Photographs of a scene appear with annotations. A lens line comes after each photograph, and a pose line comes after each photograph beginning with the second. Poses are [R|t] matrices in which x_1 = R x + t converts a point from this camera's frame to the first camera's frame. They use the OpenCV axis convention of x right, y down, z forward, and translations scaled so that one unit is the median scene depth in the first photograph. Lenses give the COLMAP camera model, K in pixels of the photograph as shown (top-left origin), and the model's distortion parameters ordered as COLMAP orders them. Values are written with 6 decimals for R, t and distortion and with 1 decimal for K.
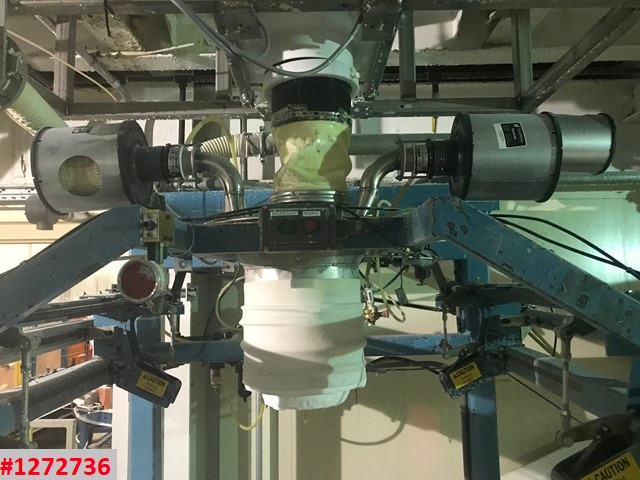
lens RADIAL K [[522.2, 0, 325.6], [0, 522.2, 240.0], [0, 0, 1]] dist [0.009800, -0.005803]
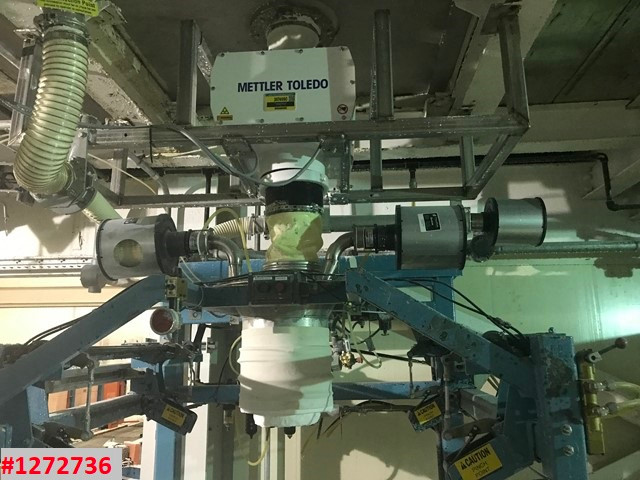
lens RADIAL K [[520.9, 0, 318.9], [0, 520.9, 236.1], [0, 0, 1]] dist [0.024946, -0.018077]
pose [[0.997258, -0.008621, -0.073493, 0.112782], [-0.001096, 0.991361, -0.131159, 0.013385], [0.073989, 0.130880, 0.988633, -0.273581]]
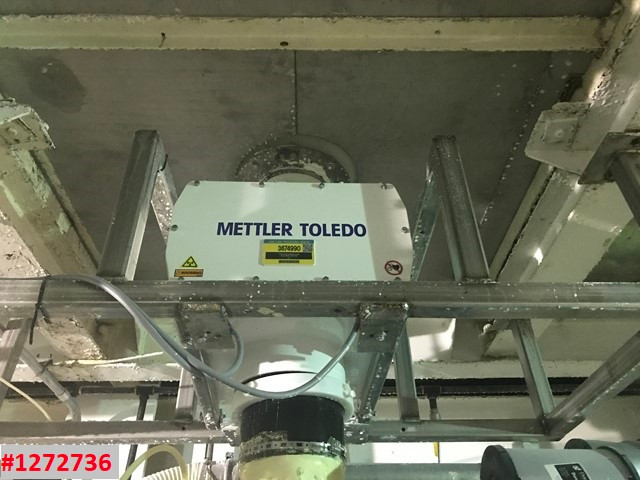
lens RADIAL K [[521.7, 0, 321.1], [0, 521.7, 242.4], [0, 0, 1]] dist [0.023970, -0.009453]
pose [[0.999495, 0.017373, 0.026601, -0.008899], [-0.000385, 0.843812, -0.536638, -0.064881], [-0.031769, 0.536357, 0.843393, 0.163944]]
